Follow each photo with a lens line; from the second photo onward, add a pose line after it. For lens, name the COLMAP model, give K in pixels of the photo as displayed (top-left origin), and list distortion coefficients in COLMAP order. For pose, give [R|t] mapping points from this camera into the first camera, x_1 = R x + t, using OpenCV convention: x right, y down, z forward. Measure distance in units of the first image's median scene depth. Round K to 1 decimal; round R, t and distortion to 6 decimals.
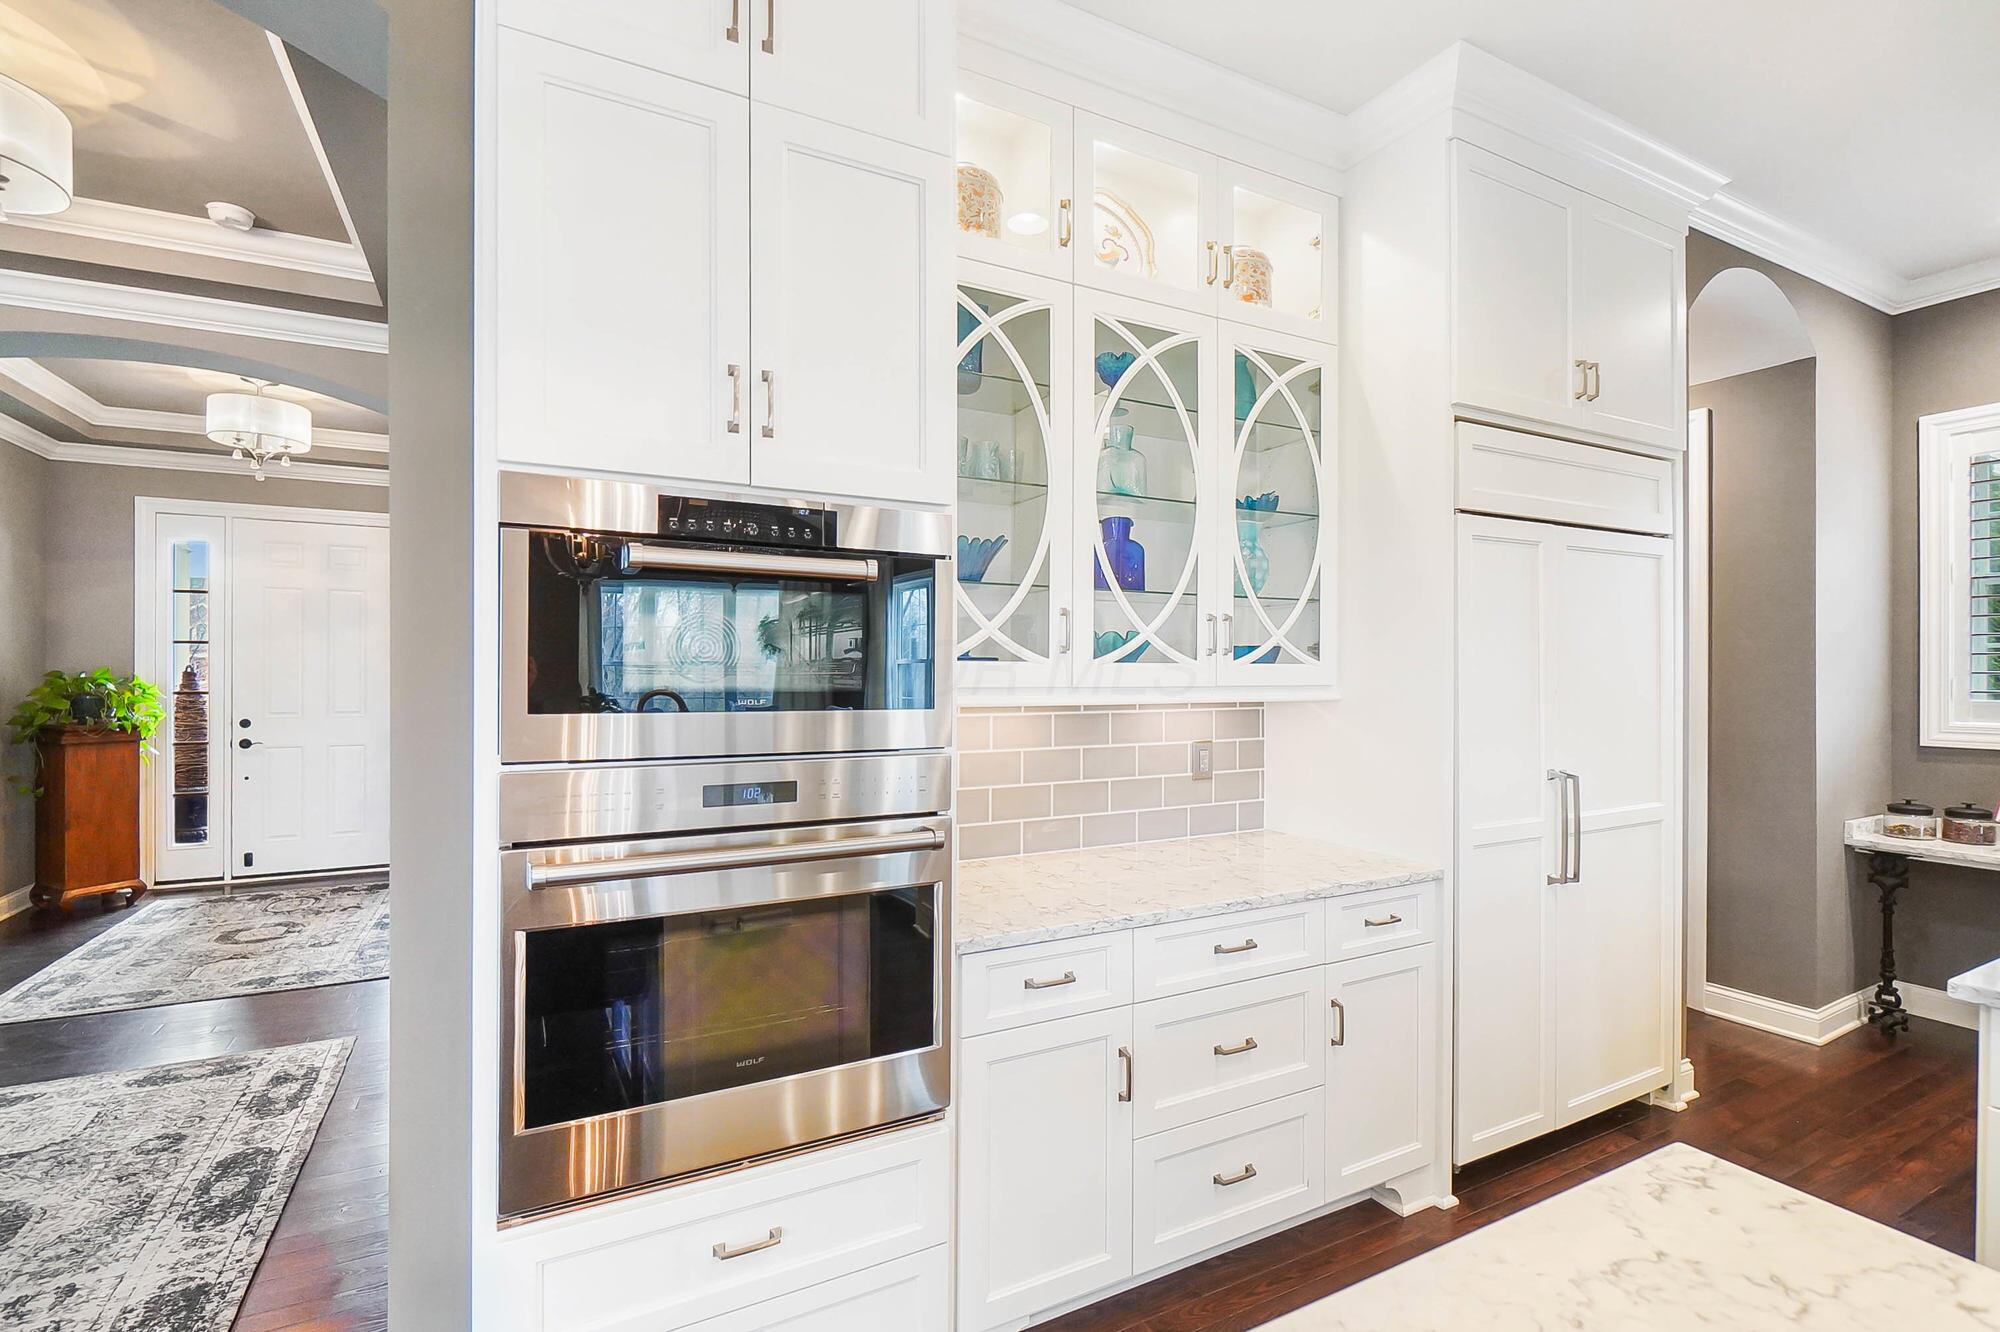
lens RADIAL K [[902.2, 0, 1001.7], [0, 902.2, 671.5], [0, 0, 1]] dist [-0.007118, -0.001117]
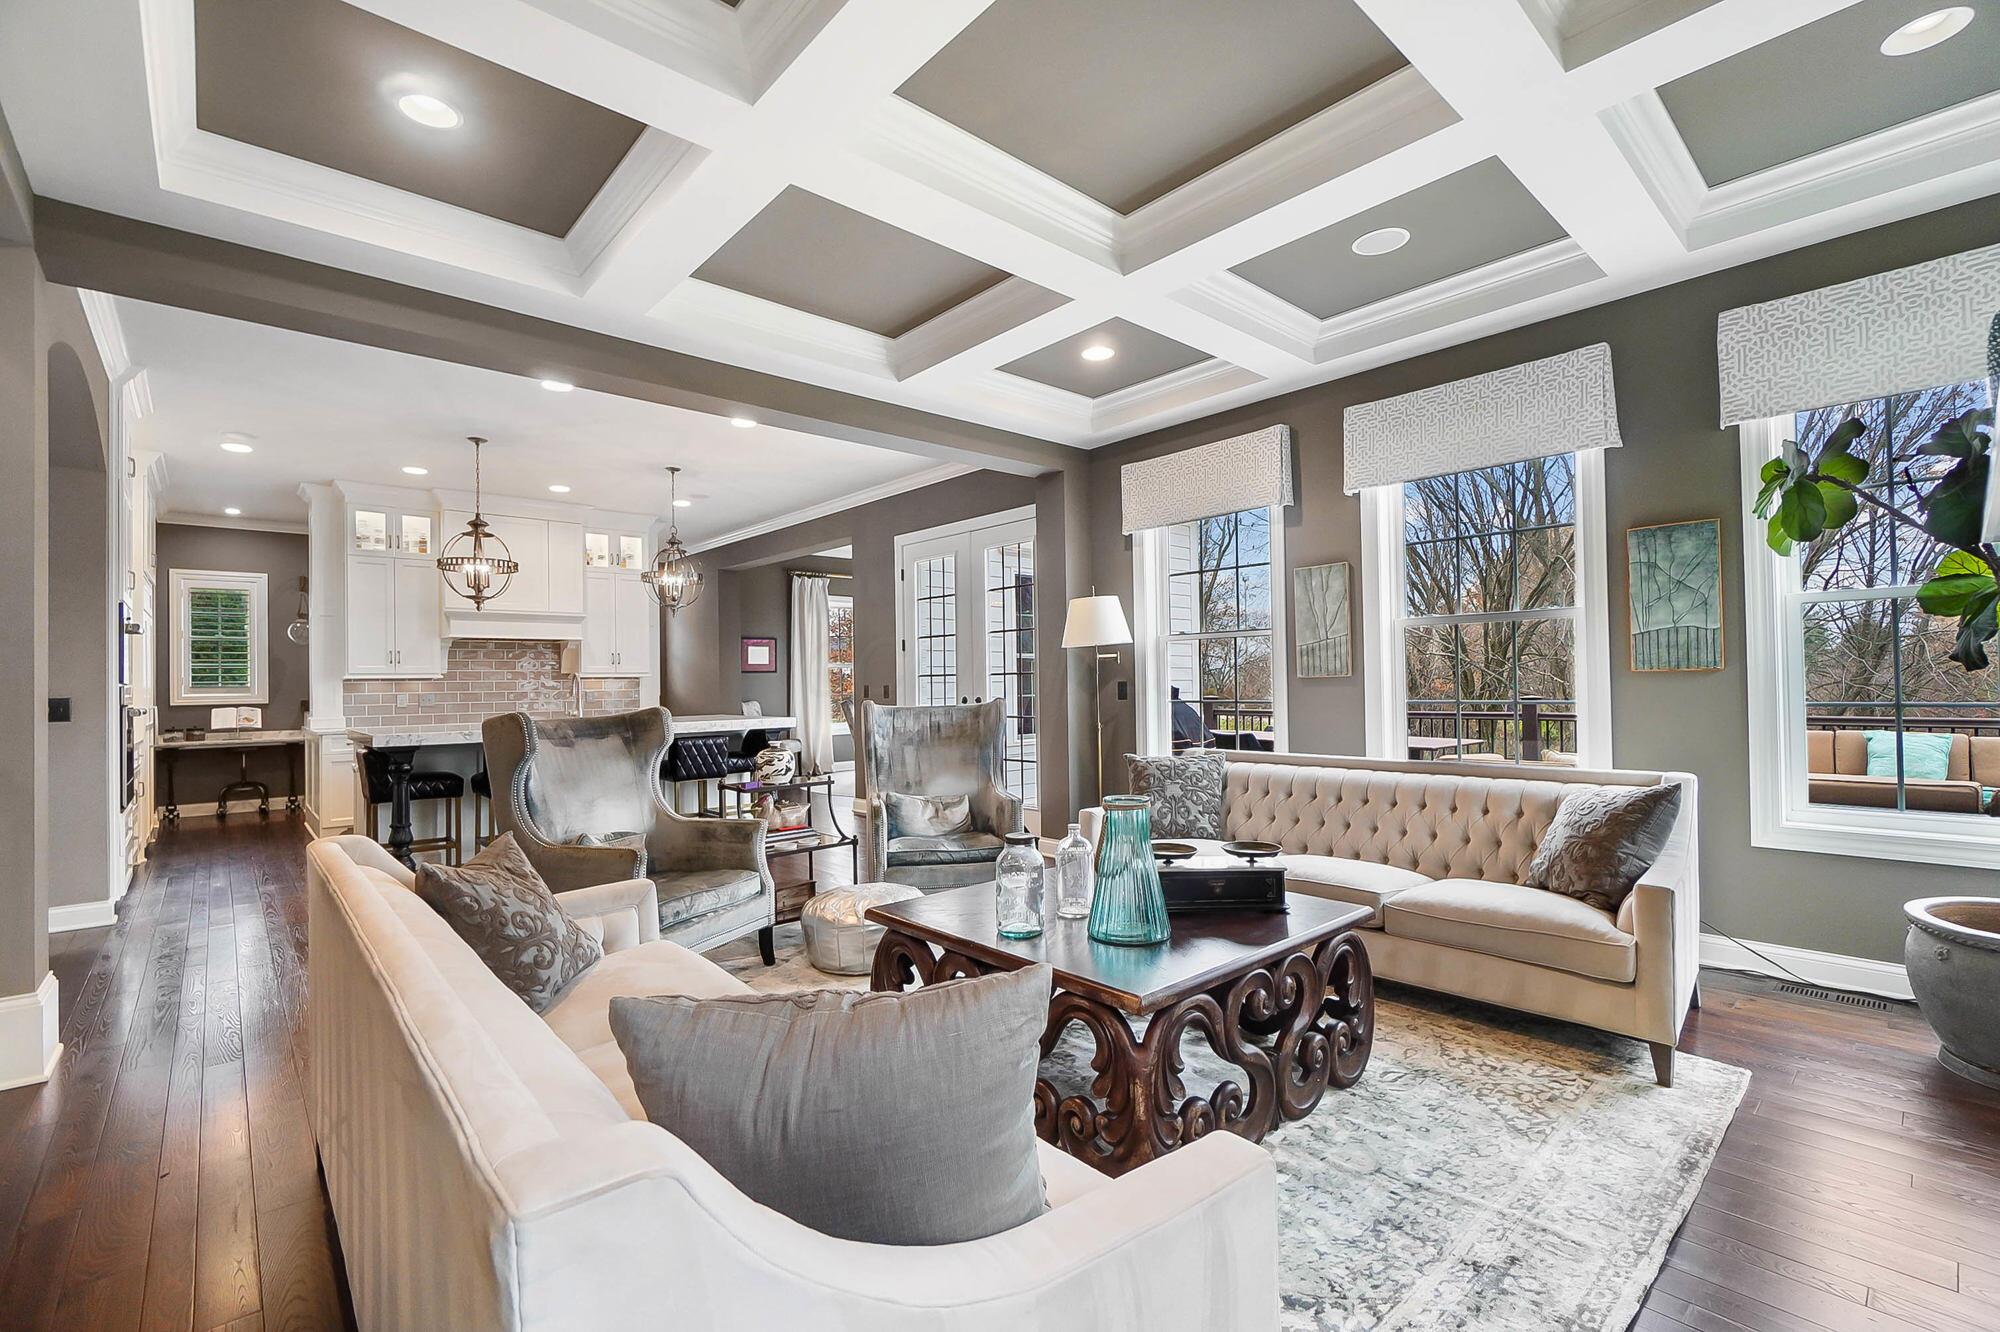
lens RADIAL K [[868.3, 0, 997.9], [0, 868.3, 671.8], [0, 0, 1]] dist [-0.001785, -0.000344]
pose [[-0.245444, 0.019289, 0.969219, -2.056149], [0.014188, 0.999766, -0.016304, 0.072336], [-0.969307, 0.009750, -0.245660, -0.672471]]
